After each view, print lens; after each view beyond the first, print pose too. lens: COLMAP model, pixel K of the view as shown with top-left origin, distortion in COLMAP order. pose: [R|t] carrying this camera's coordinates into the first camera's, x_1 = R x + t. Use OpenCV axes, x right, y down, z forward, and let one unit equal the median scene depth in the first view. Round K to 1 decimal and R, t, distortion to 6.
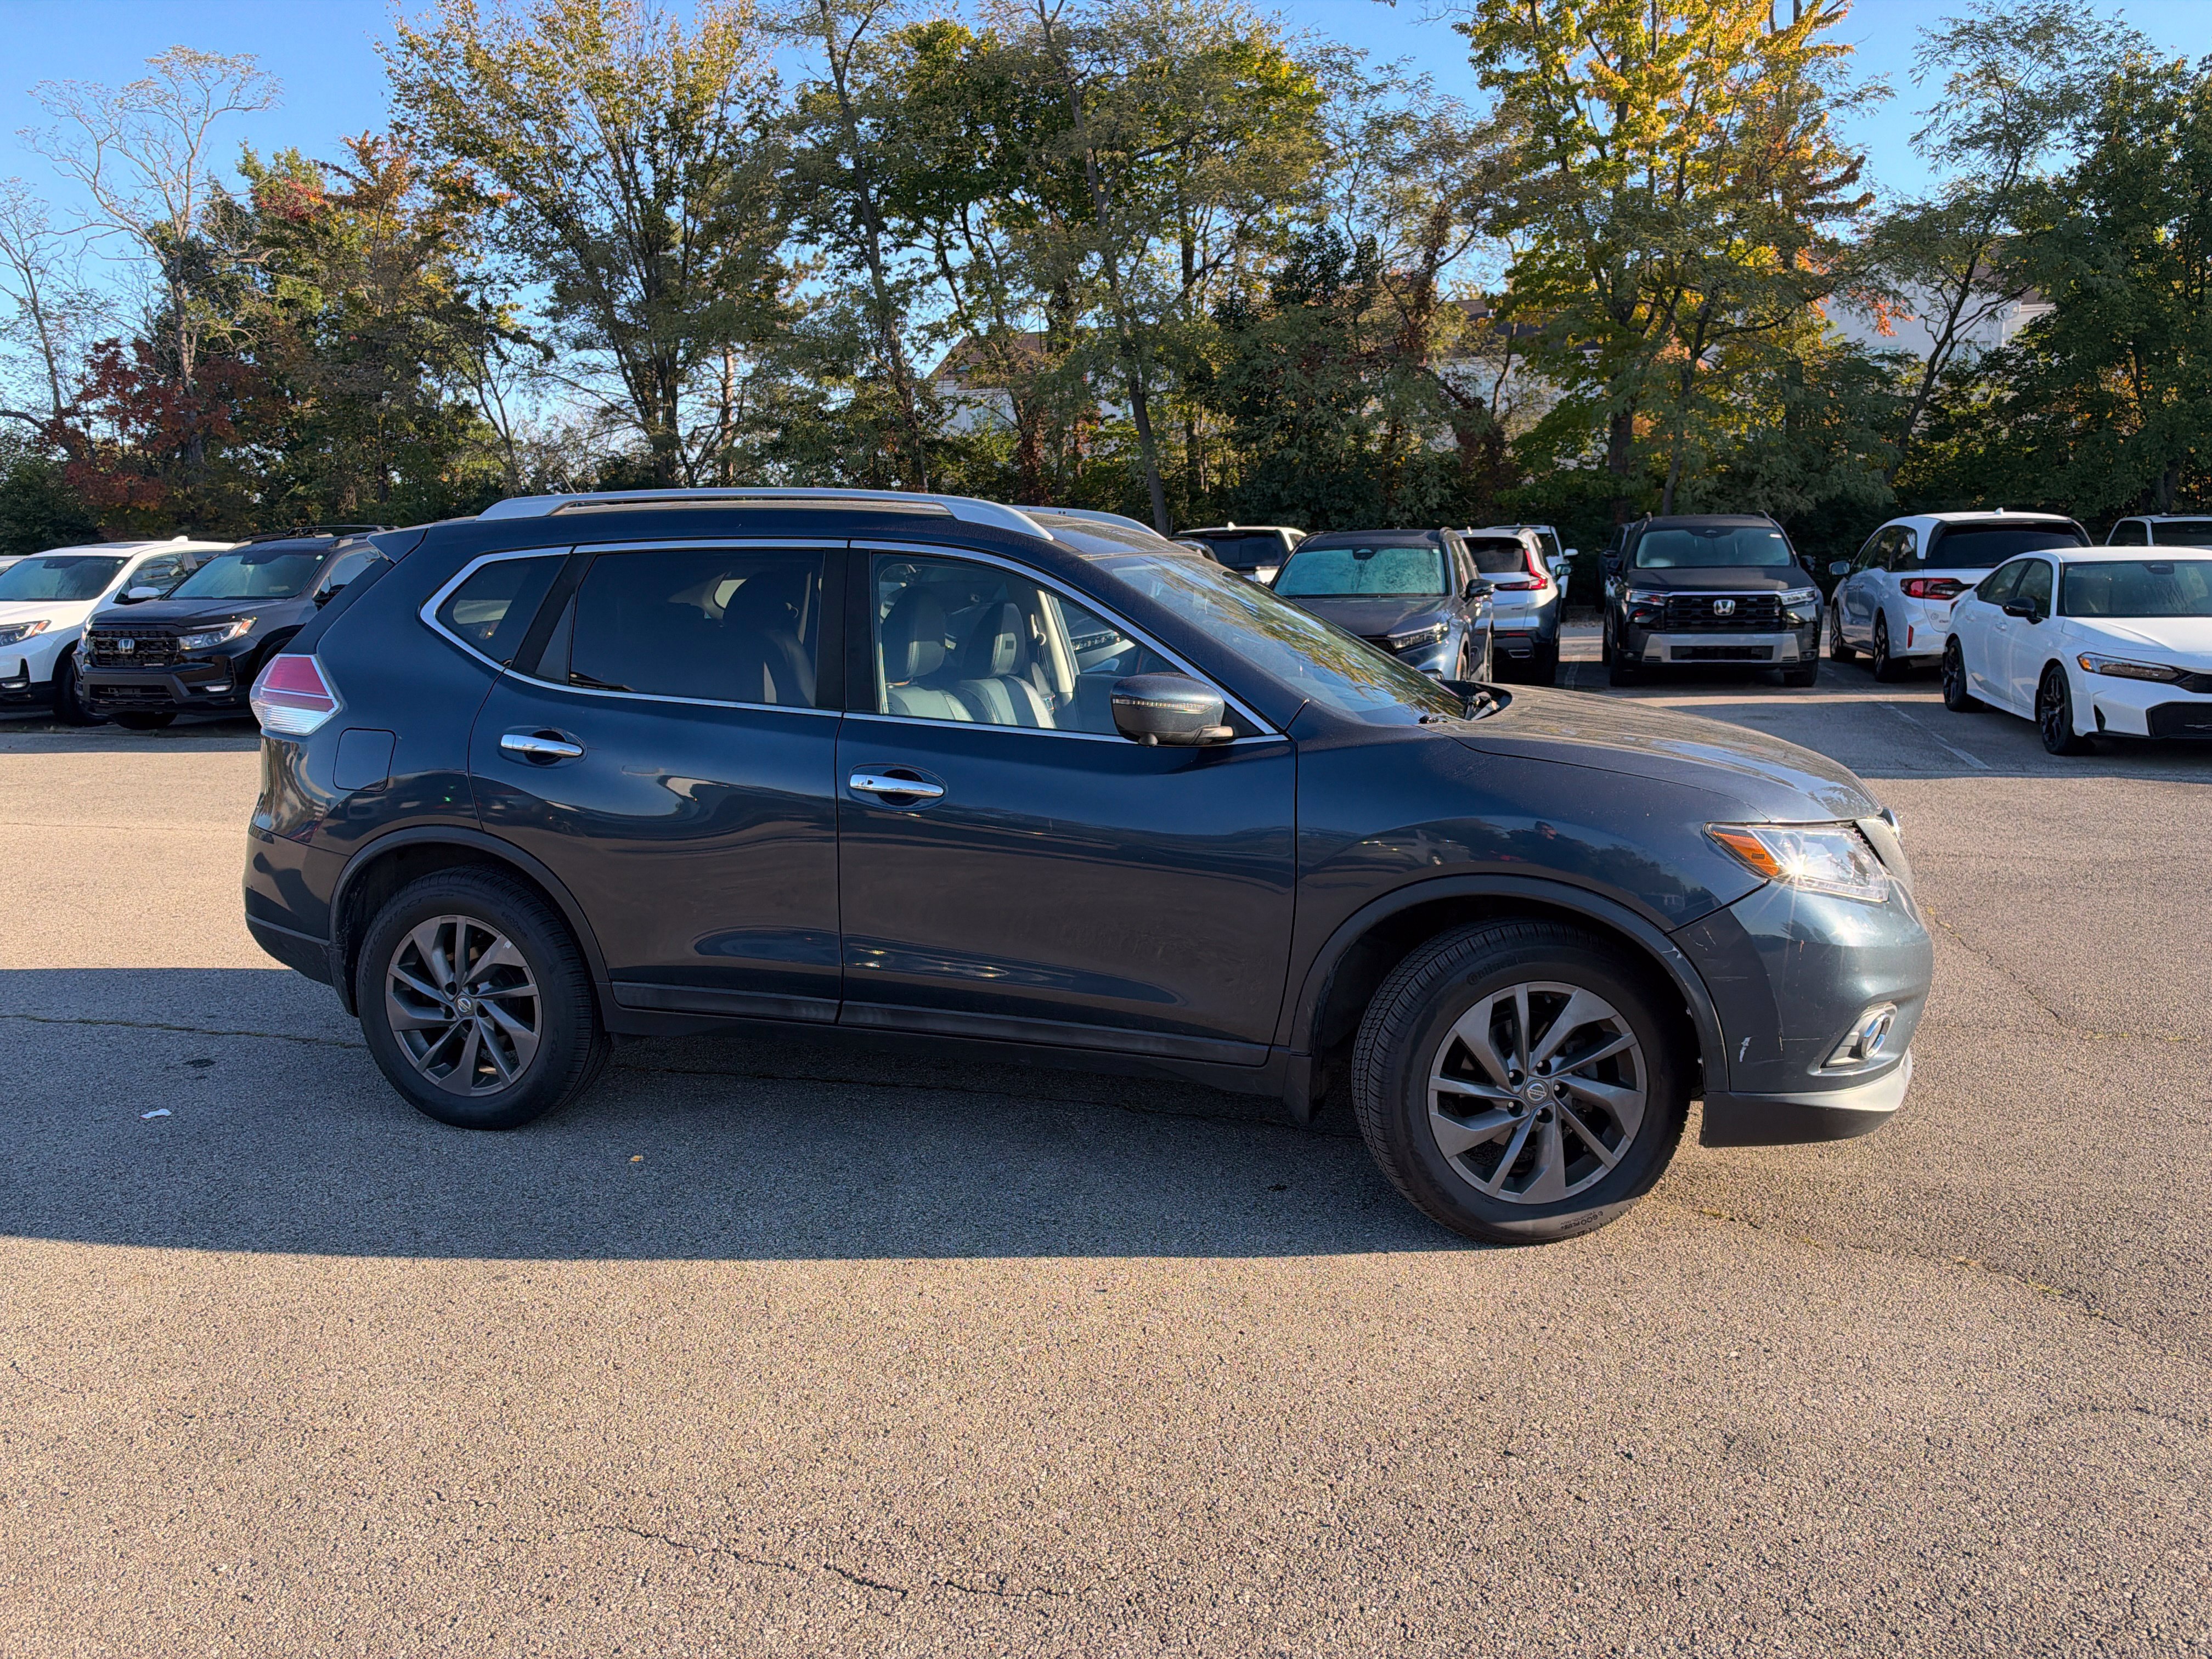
lens RADIAL K [[1616.3, 0, 1121.1], [0, 1616.3, 830.5], [0, 0, 1]] dist [-0.001760, -0.017031]
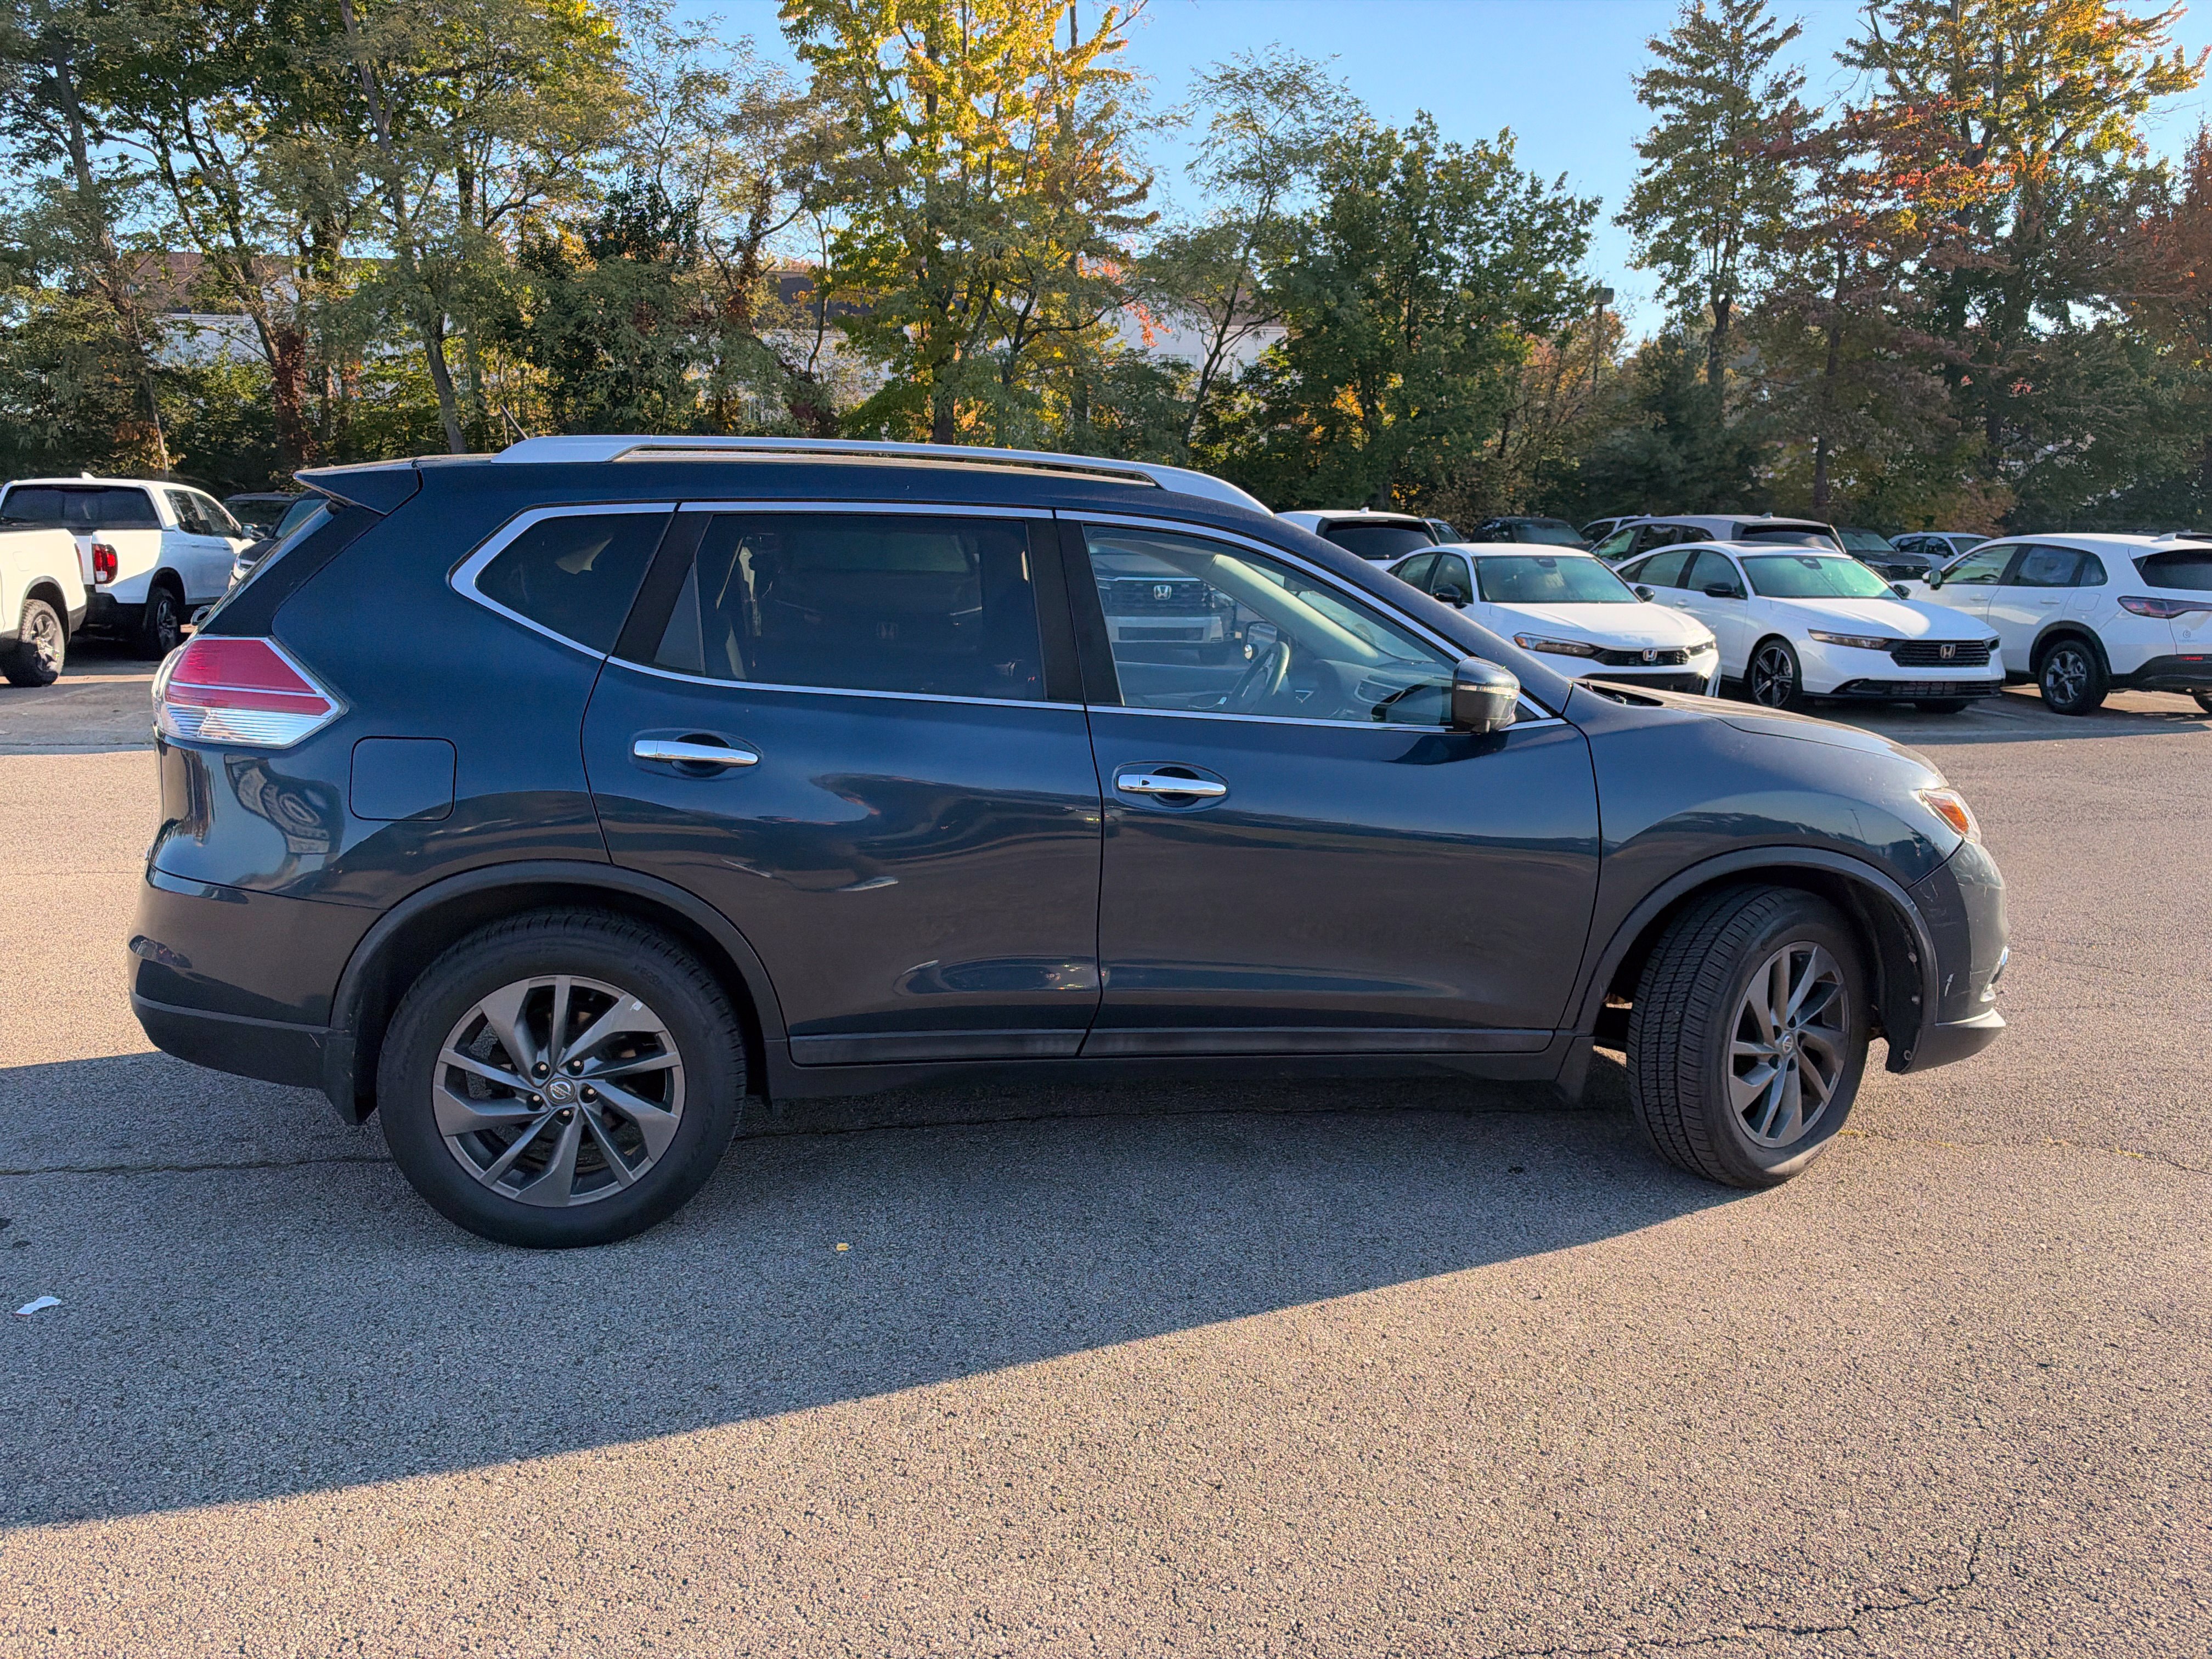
lens RADIAL K [[1616.3, 0, 1129.3], [0, 1616.3, 810.9], [0, 0, 1]] dist [-0.001760, -0.017031]
pose [[0.890804, -0.046199, 0.452032, -0.070146], [0.044270, 0.998909, 0.014850, -0.003464], [-0.452225, 0.006783, 0.891878, 0.025696]]
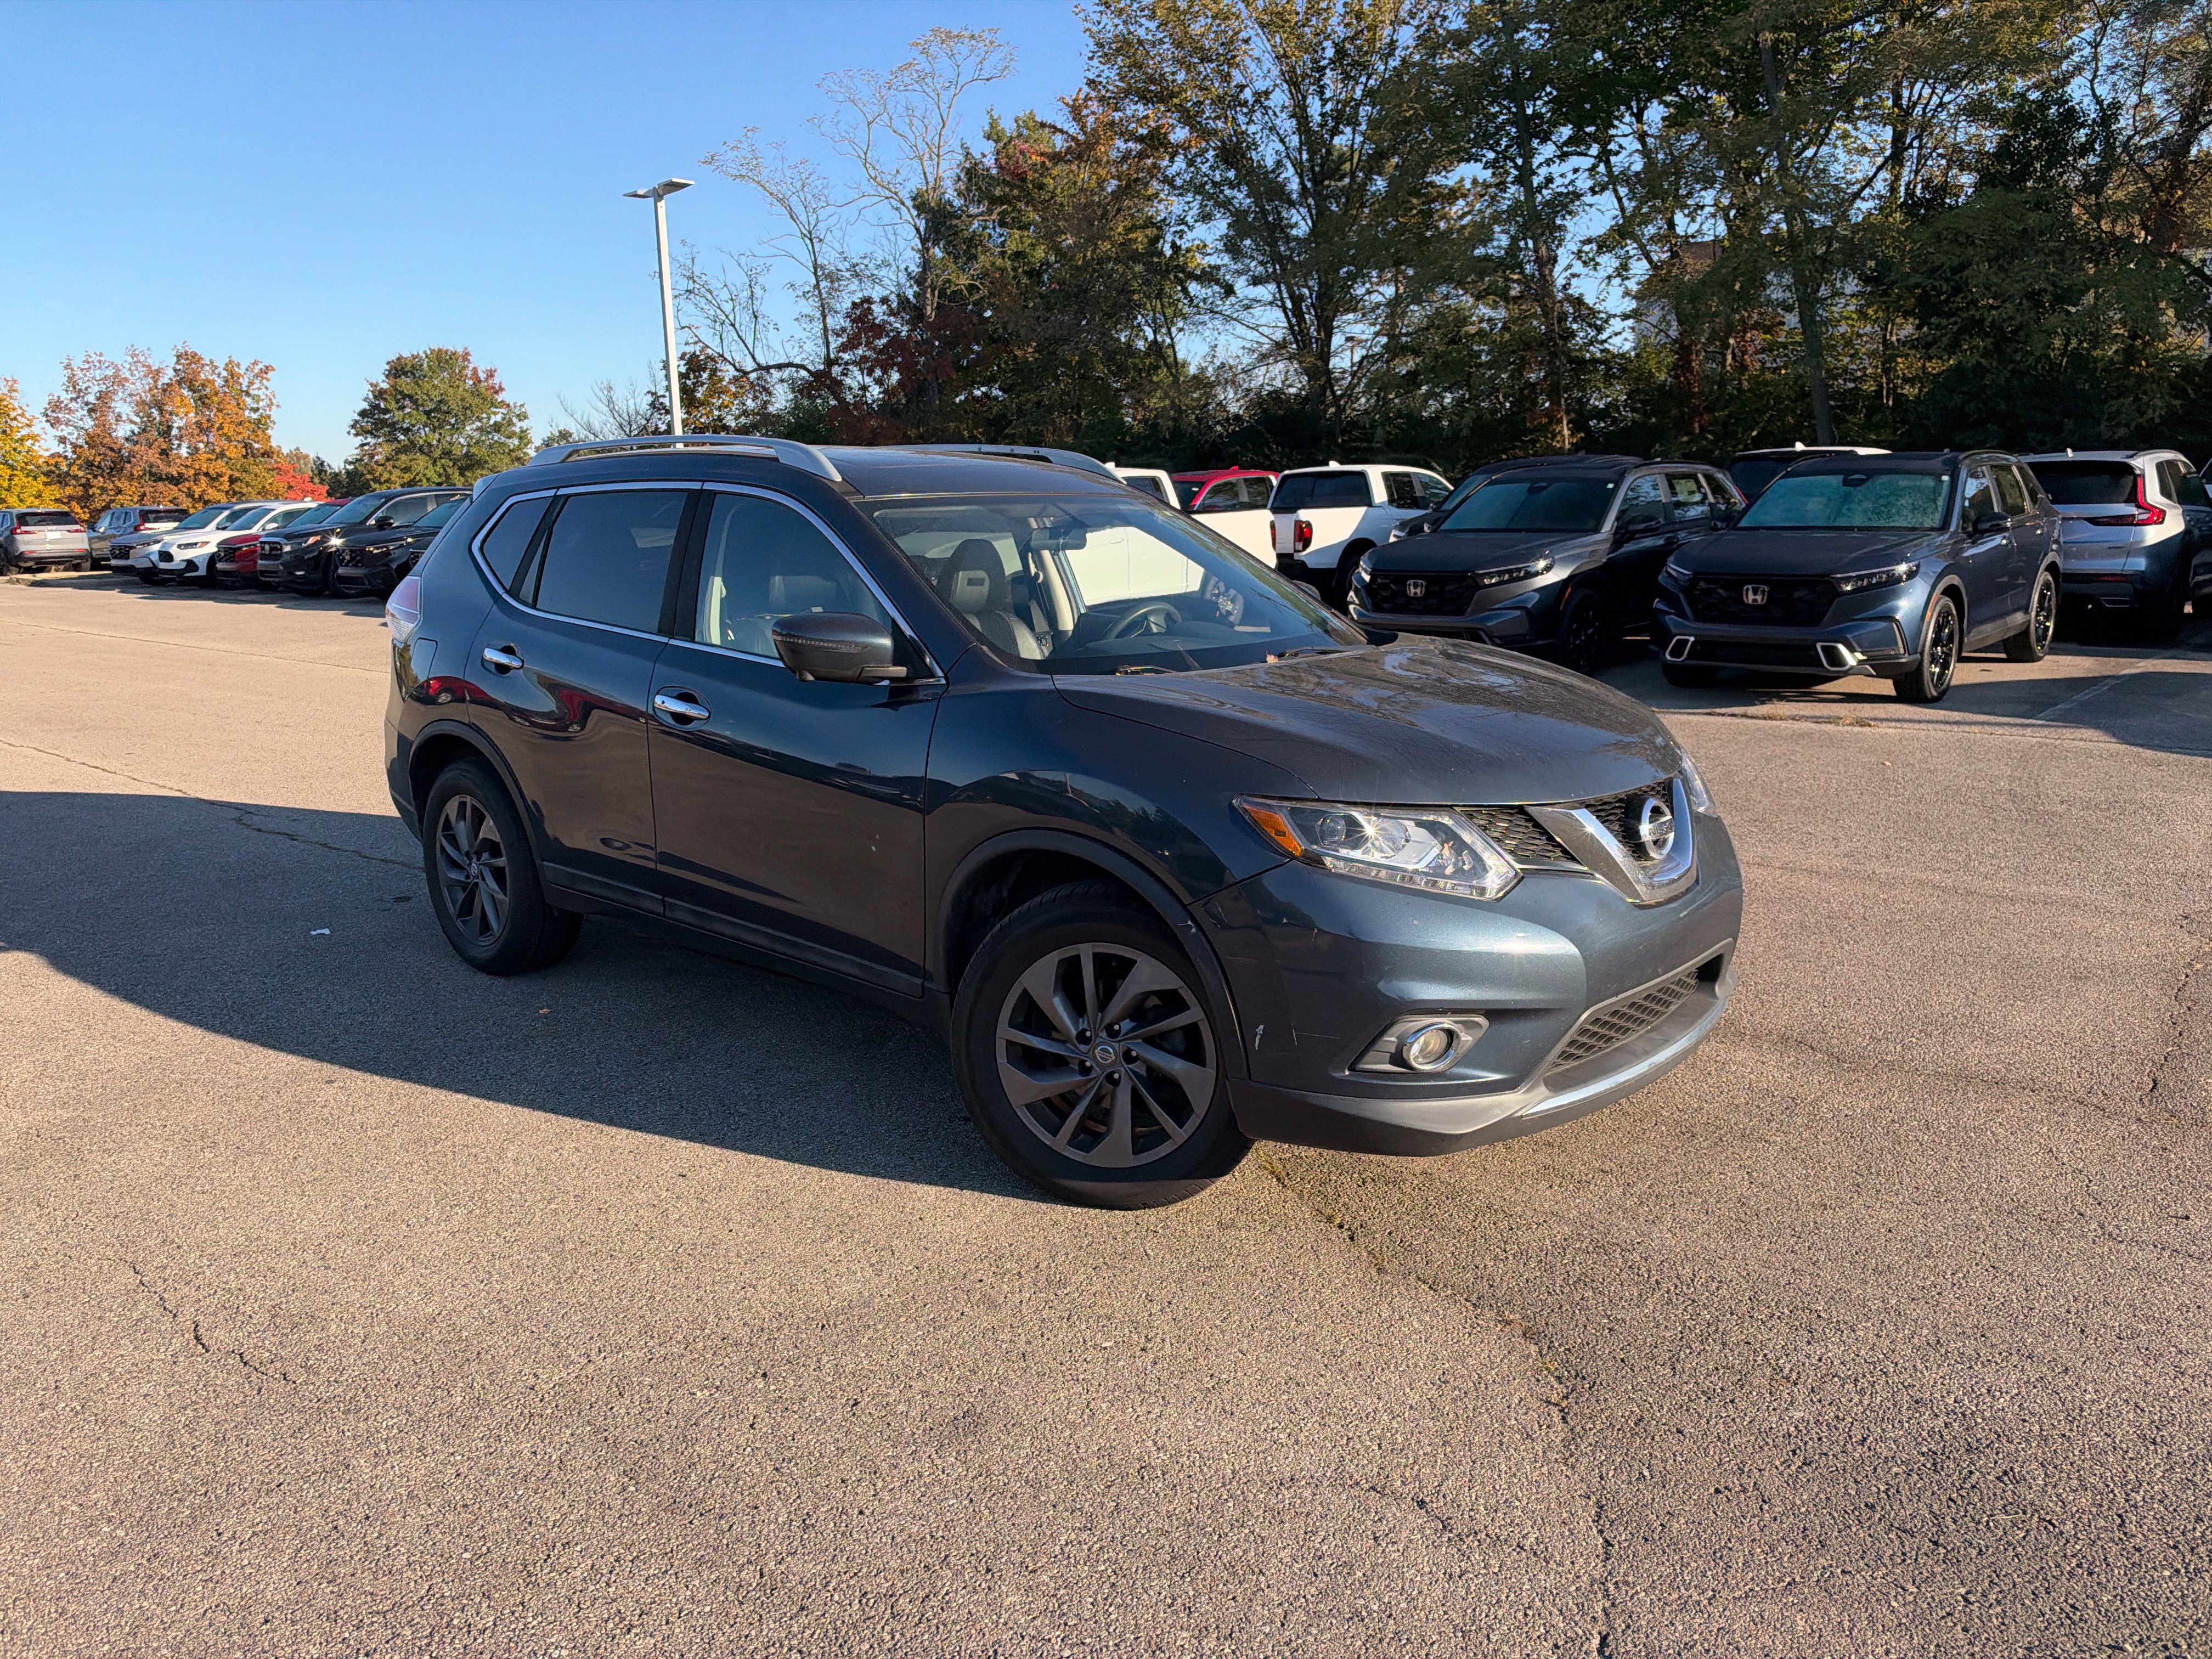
lens RADIAL K [[1616.3, 0, 1112.9], [0, 1616.3, 840.9], [0, 0, 1]] dist [-0.001760, -0.017031]
pose [[0.903676, 0.088319, -0.419010, 0.074099], [-0.067304, 0.995632, 0.064705, -0.003422], [0.422894, -0.030271, 0.905673, 0.014214]]
